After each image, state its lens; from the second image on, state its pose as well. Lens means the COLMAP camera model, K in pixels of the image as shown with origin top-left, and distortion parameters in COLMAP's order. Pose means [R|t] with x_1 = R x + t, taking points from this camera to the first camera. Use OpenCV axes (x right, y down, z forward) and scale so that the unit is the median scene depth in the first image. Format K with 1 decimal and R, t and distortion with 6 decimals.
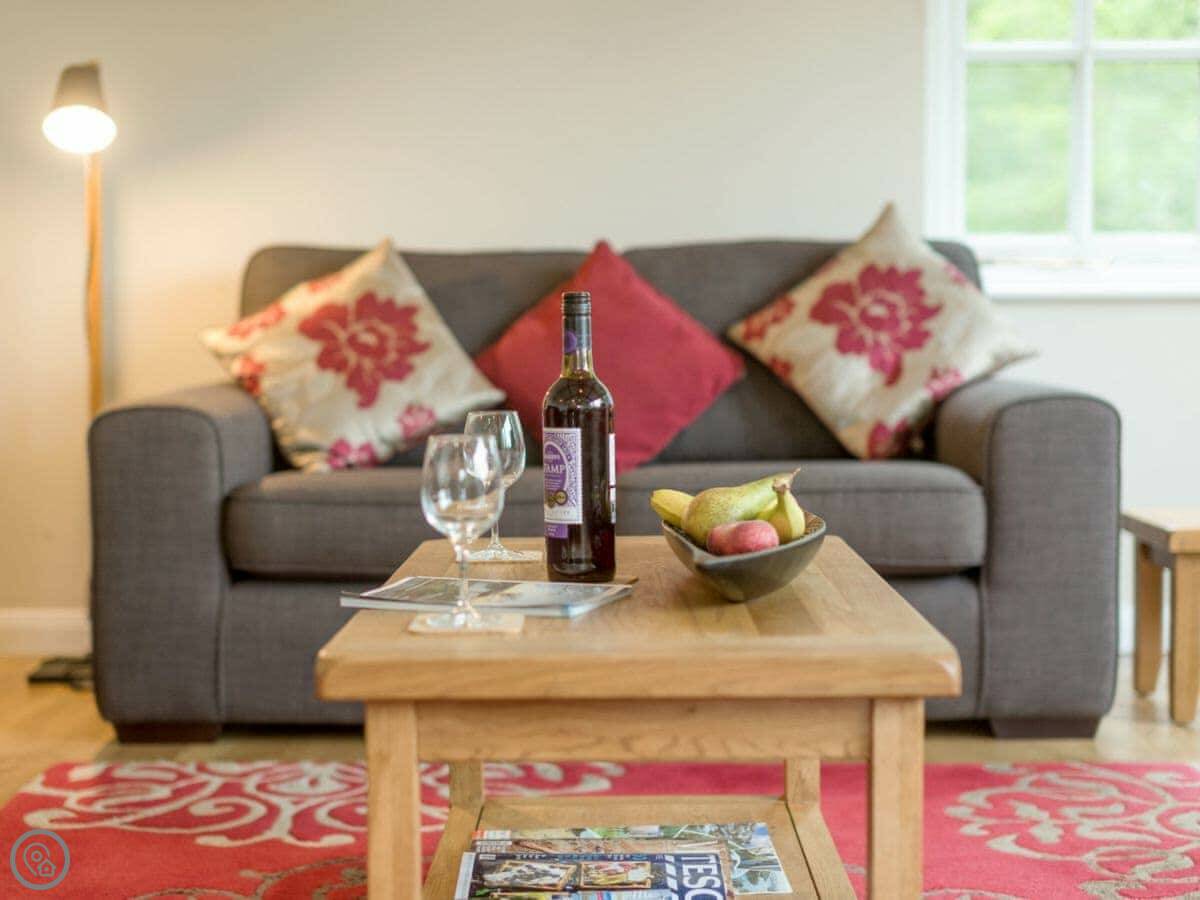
lens RADIAL K [[1973.1, 0, 567.2], [0, 1973.1, 451.6], [0, 0, 1]] dist [-0.002811, 0.040123]
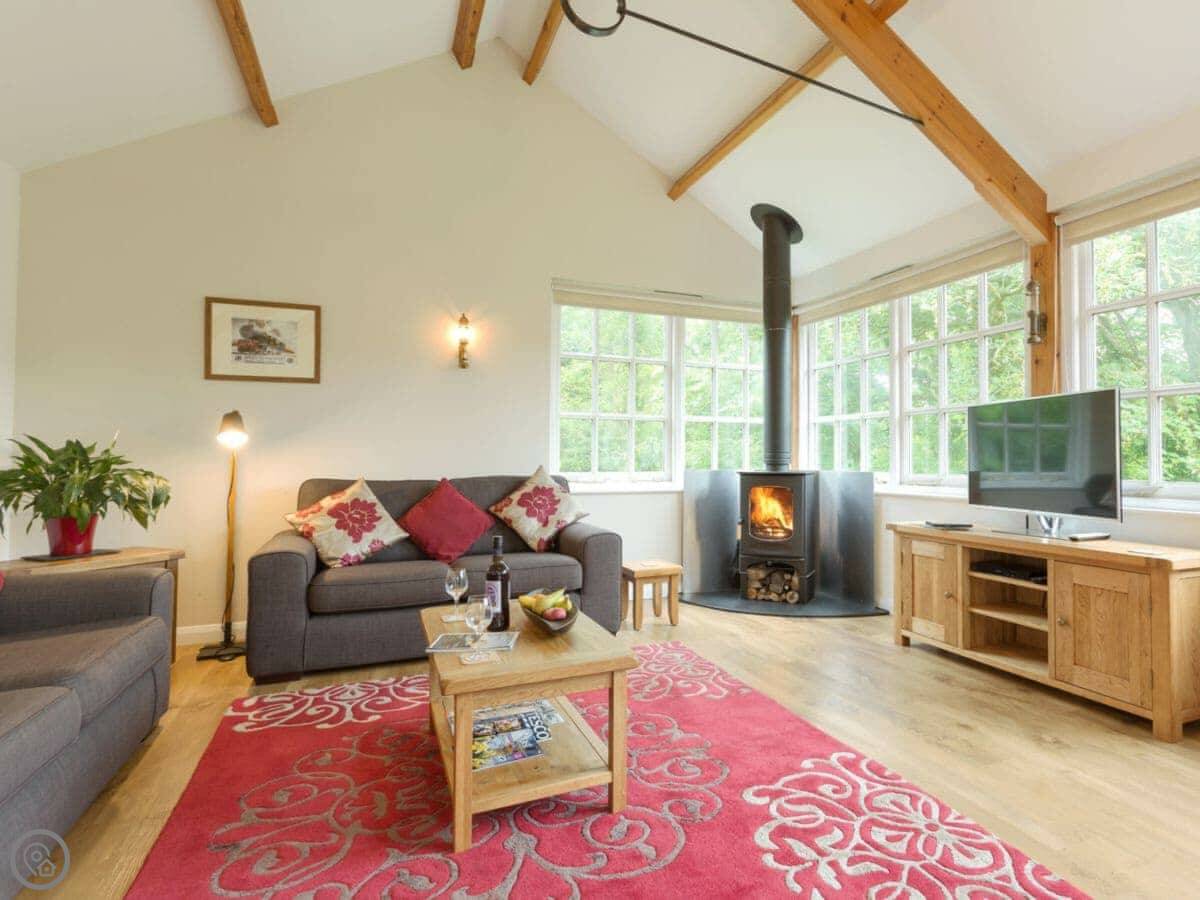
lens RADIAL K [[666.1, 0, 690.0], [0, 666.1, 437.2], [0, 0, 1]] dist [-0.002774, 0.013327]
pose [[0.890903, 0.021271, 0.453695, -0.112249], [0.022830, 0.995543, -0.091507, -0.072434], [-0.453619, 0.091882, 0.886447, -0.050778]]
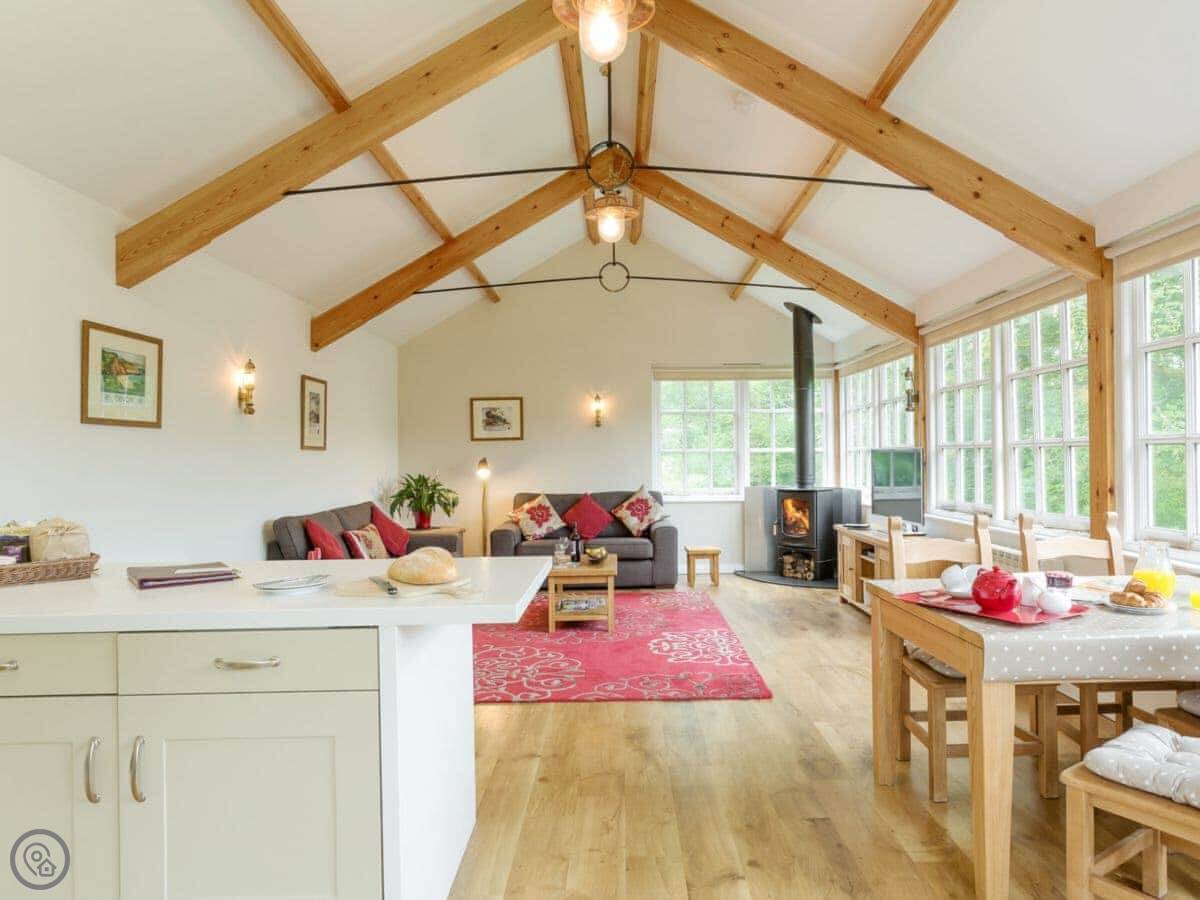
lens RADIAL K [[760.6, 0, 638.1], [0, 760.6, 446.9], [0, 0, 1]] dist [-0.009128, 0.000445]
pose [[0.998501, -0.003429, 0.054626, 0.047079], [0.007717, 0.996886, -0.078480, -0.074300], [-0.054187, 0.078784, 0.995418, -1.012816]]
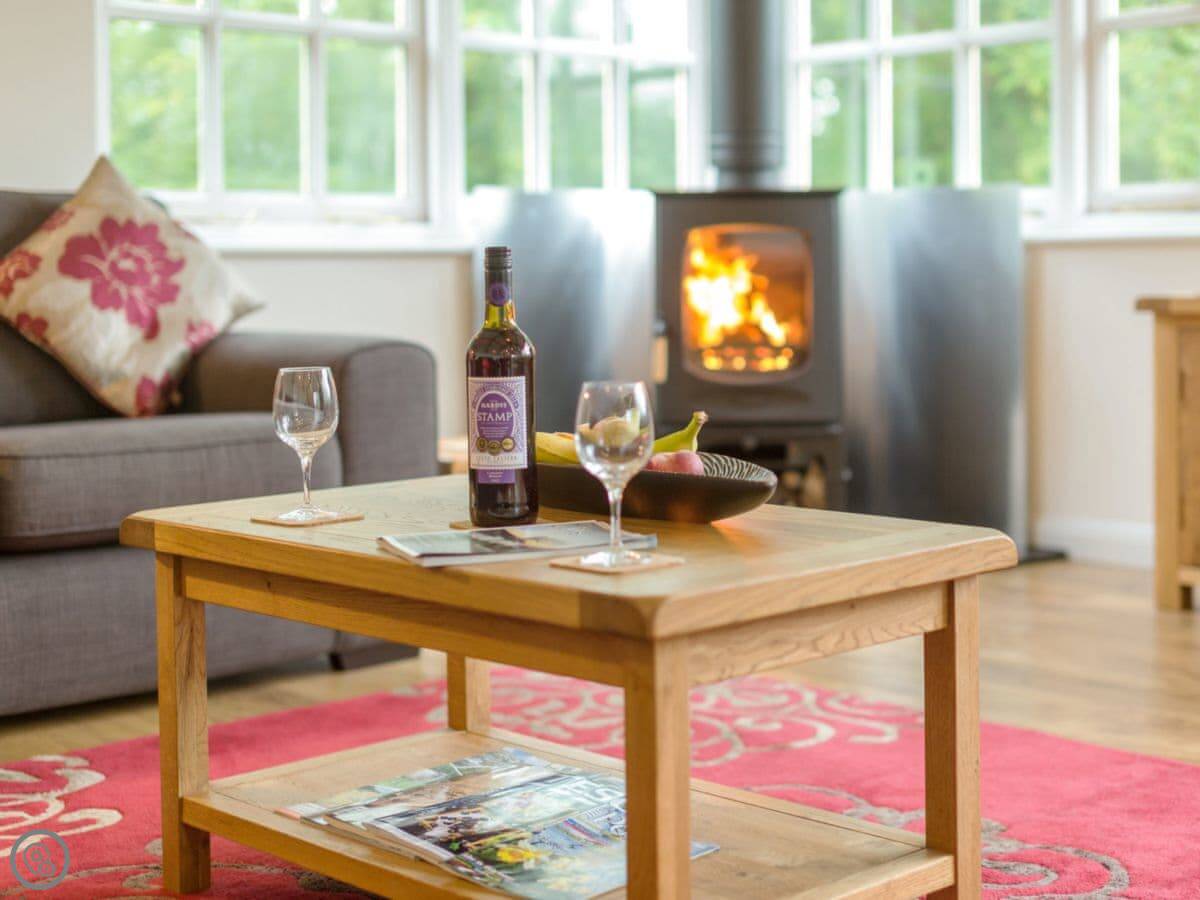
lens RADIAL K [[1960.7, 0, 711.6], [0, 1960.7, 401.8], [0, 0, 1]] dist [0.025519, 0.147969]
pose [[0.687351, -0.052109, 0.724454, -0.360505], [0.054075, 0.998326, 0.020502, -0.007522], [-0.724310, 0.025083, 0.689018, 0.116498]]
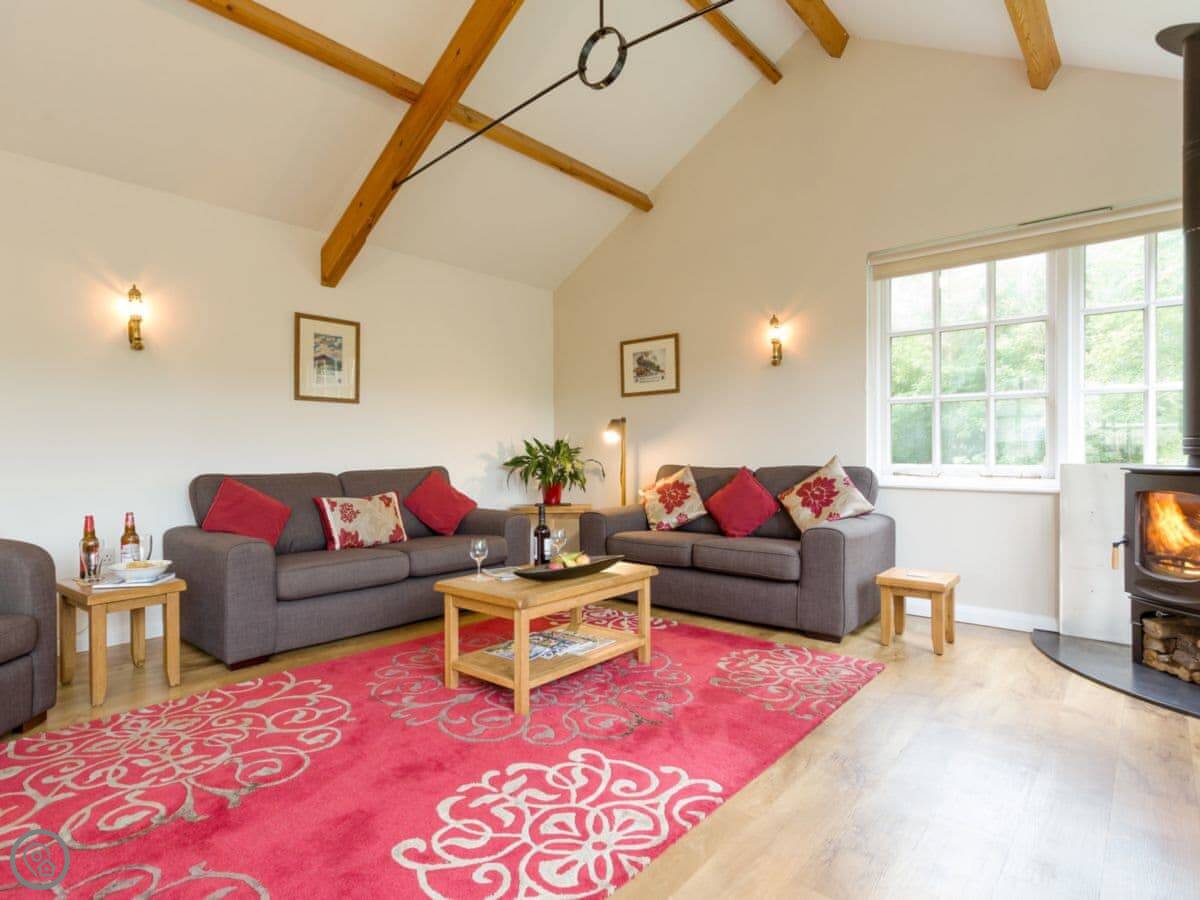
lens RADIAL K [[657.2, 0, 562.2], [0, 657.2, 451.9], [0, 0, 1]] dist [0.003143, 0.001502]
pose [[0.757856, 0.004112, -0.652409, 0.532110], [-0.042713, 0.998148, -0.043325, -0.074225], [0.651022, 0.060700, 0.756628, -0.040891]]
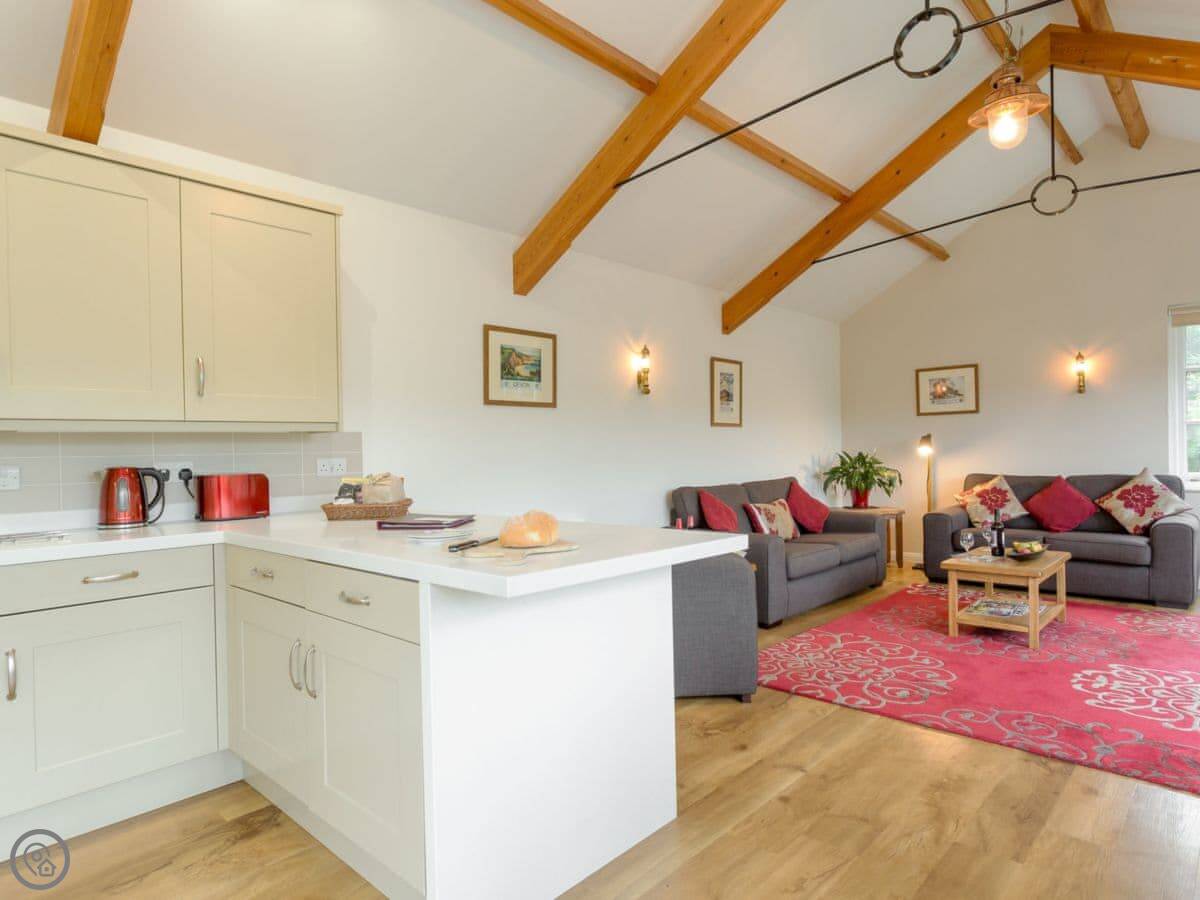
lens RADIAL K [[712.4, 0, 600.0], [0, 712.4, 450.0], [0, 0, 1]] dist [0.001767, 0.002434]
pose [[0.755843, -0.003290, -0.654744, 0.280858], [-0.033104, 0.998516, -0.043232, -0.067206], [0.653915, 0.054351, 0.754613, -0.791293]]
